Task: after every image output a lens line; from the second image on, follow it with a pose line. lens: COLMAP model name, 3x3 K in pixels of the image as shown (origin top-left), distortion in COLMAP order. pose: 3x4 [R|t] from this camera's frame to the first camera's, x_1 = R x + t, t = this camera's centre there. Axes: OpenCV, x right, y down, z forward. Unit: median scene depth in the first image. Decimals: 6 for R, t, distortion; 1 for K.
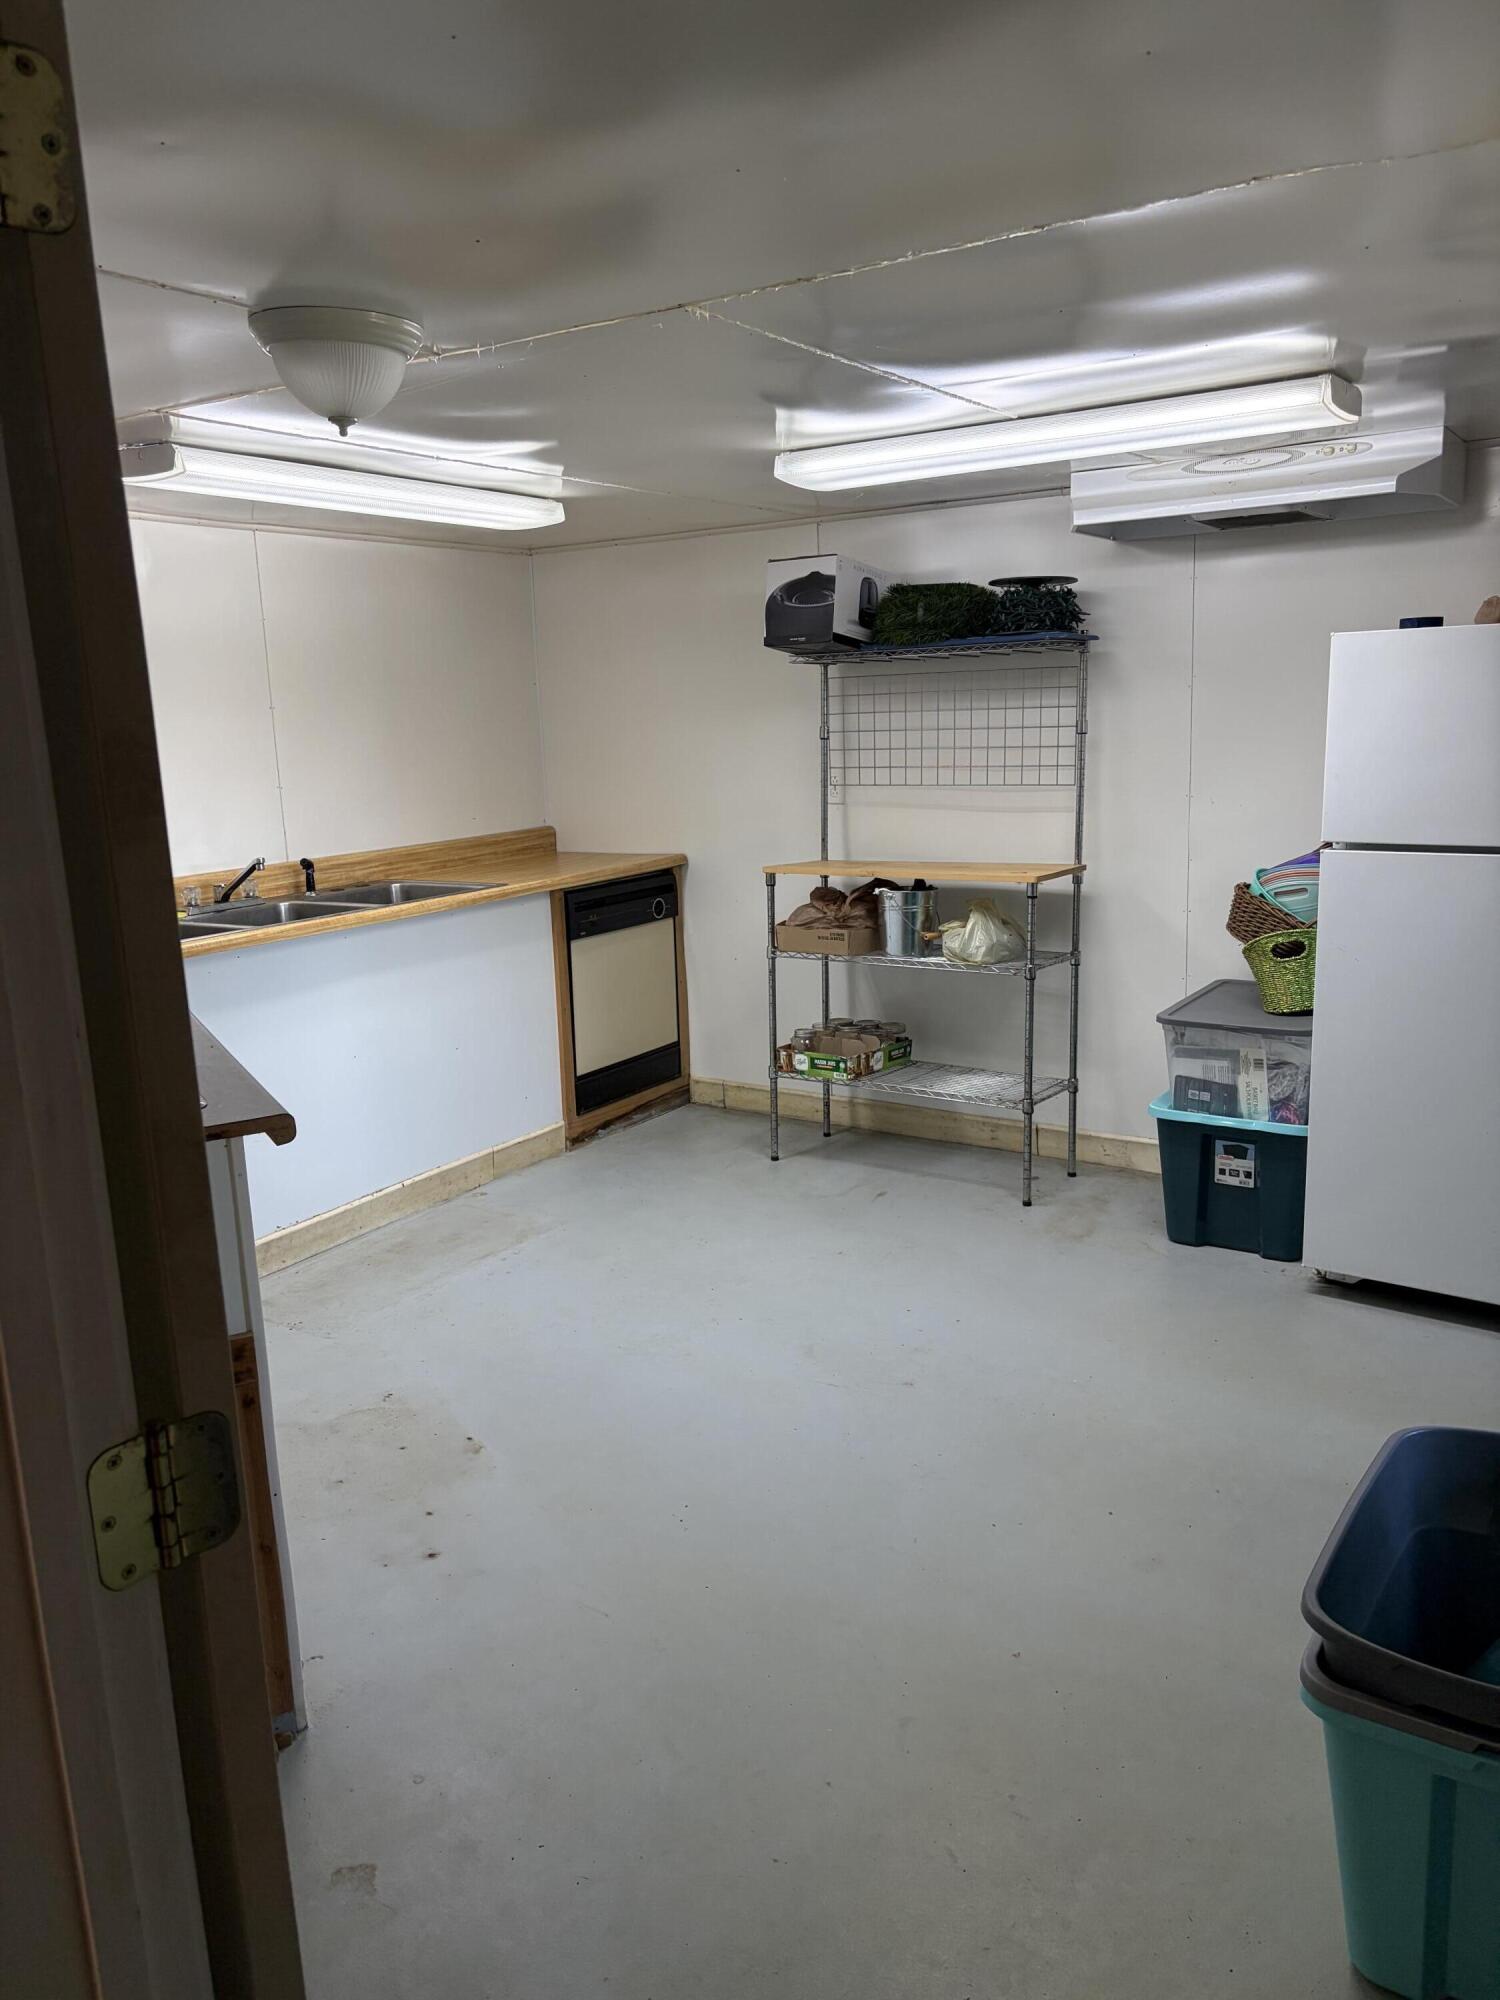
lens RADIAL K [[1502.1, 0, 750.0], [0, 1502.1, 1000.0], [0, 0, 1]] dist [0.161935, -0.257251]
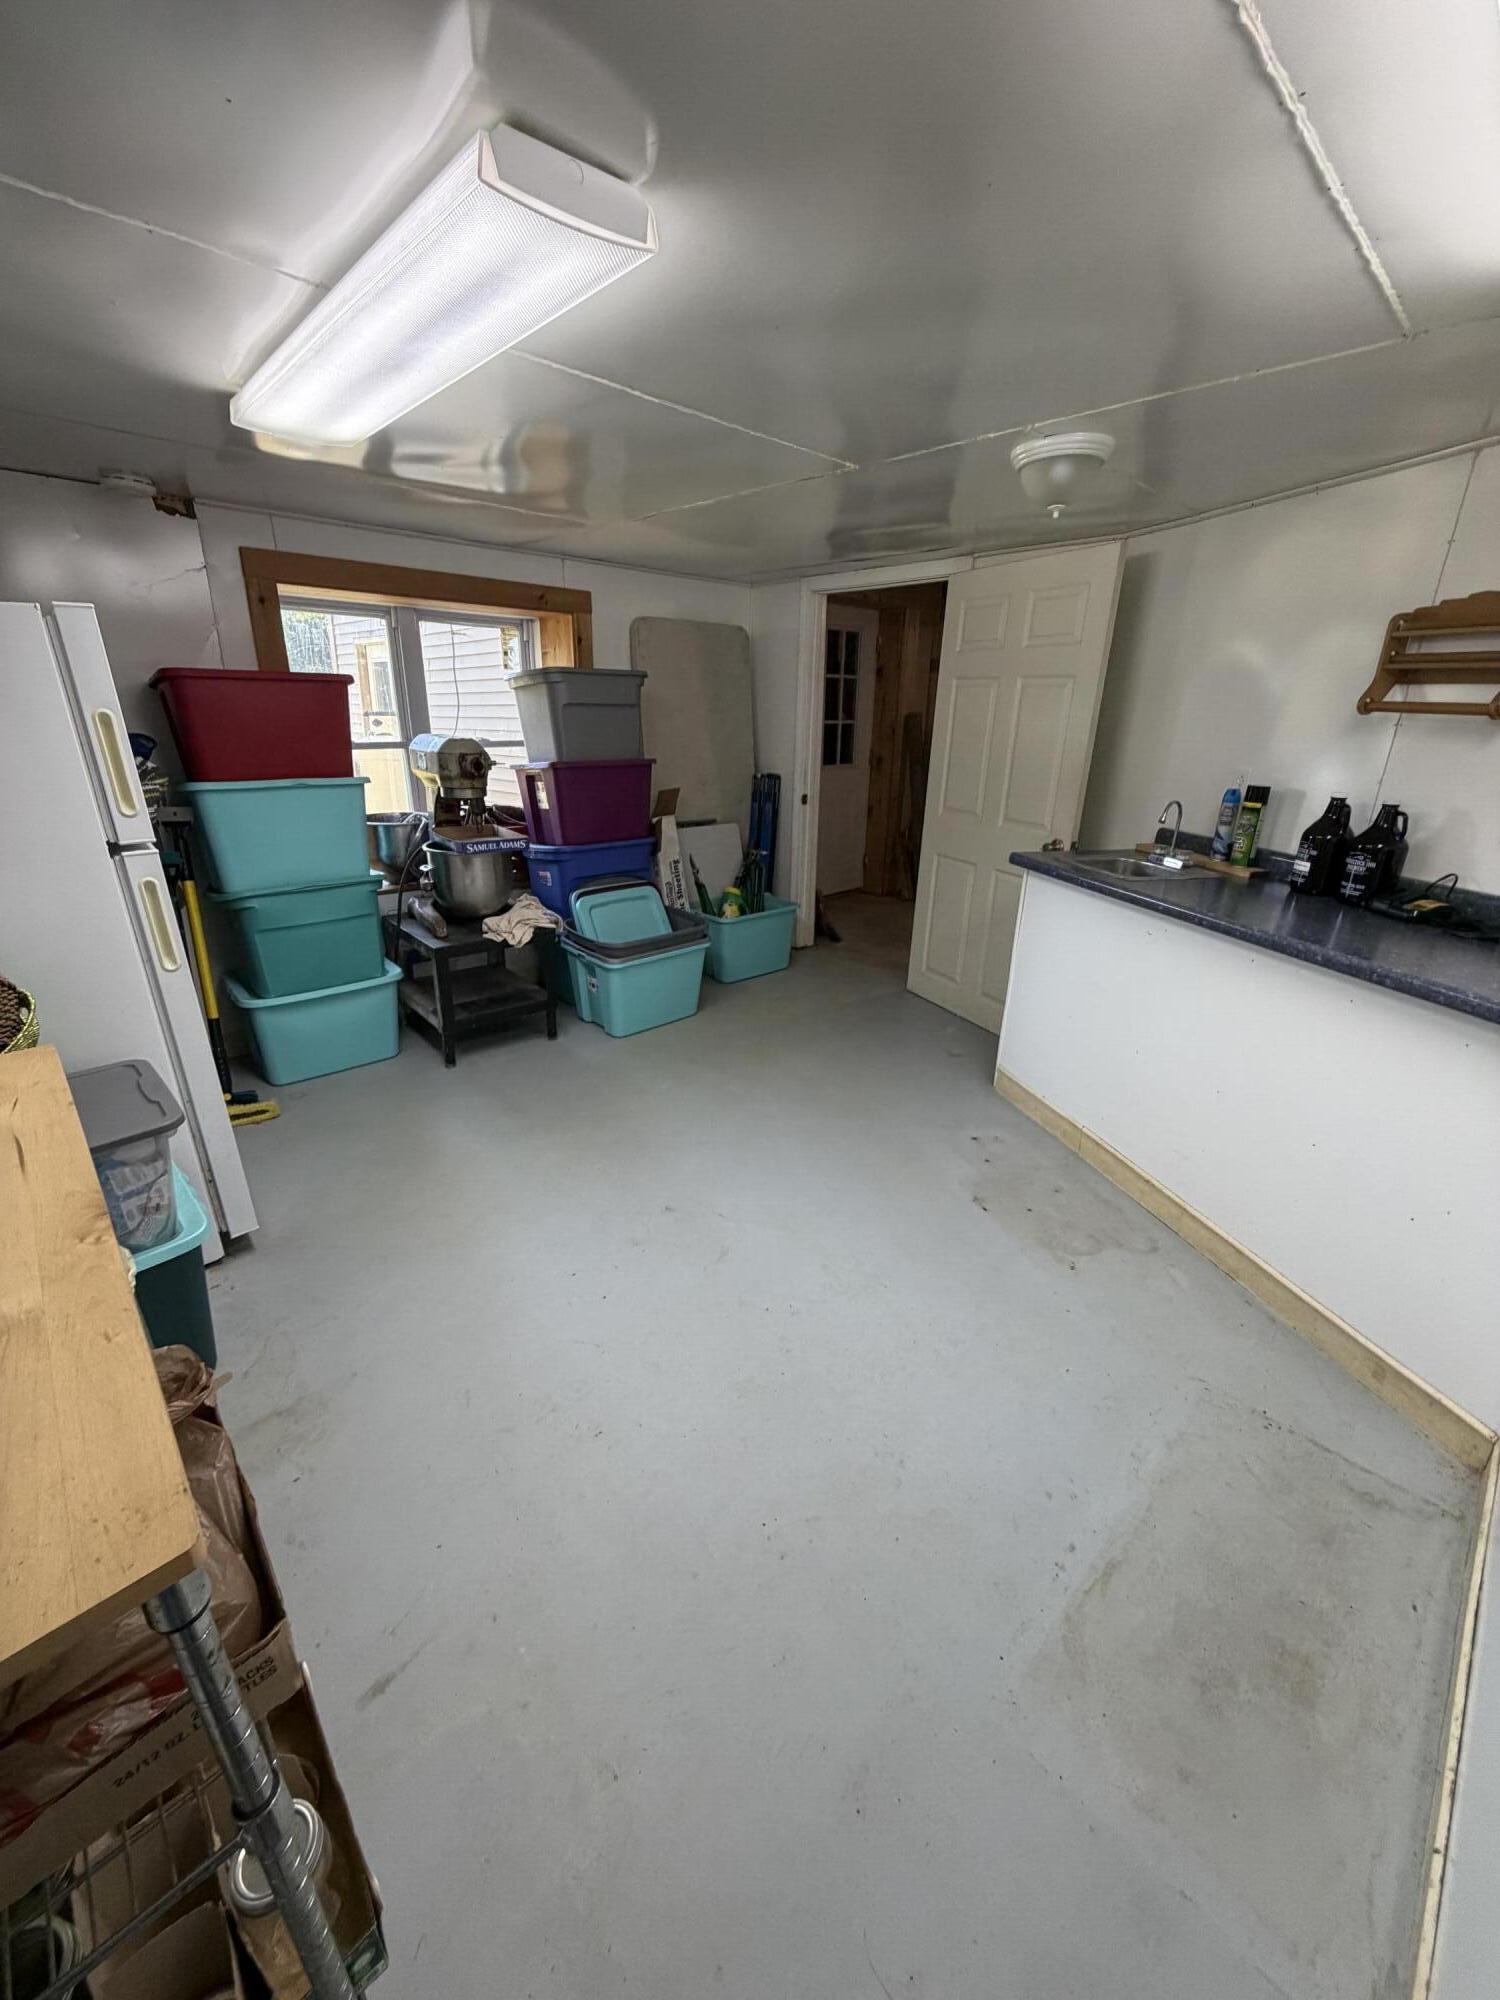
lens RADIAL K [[793.3, 0, 751.0], [0, 793.3, 995.6], [0, 0, 1]] dist [-0.001266, 0.000126]
pose [[-0.976095, -0.057194, 0.209686, -0.073733], [0.059038, 0.858712, 0.509046, -0.187729], [-0.209174, 0.509256, -0.834808, 1.031052]]
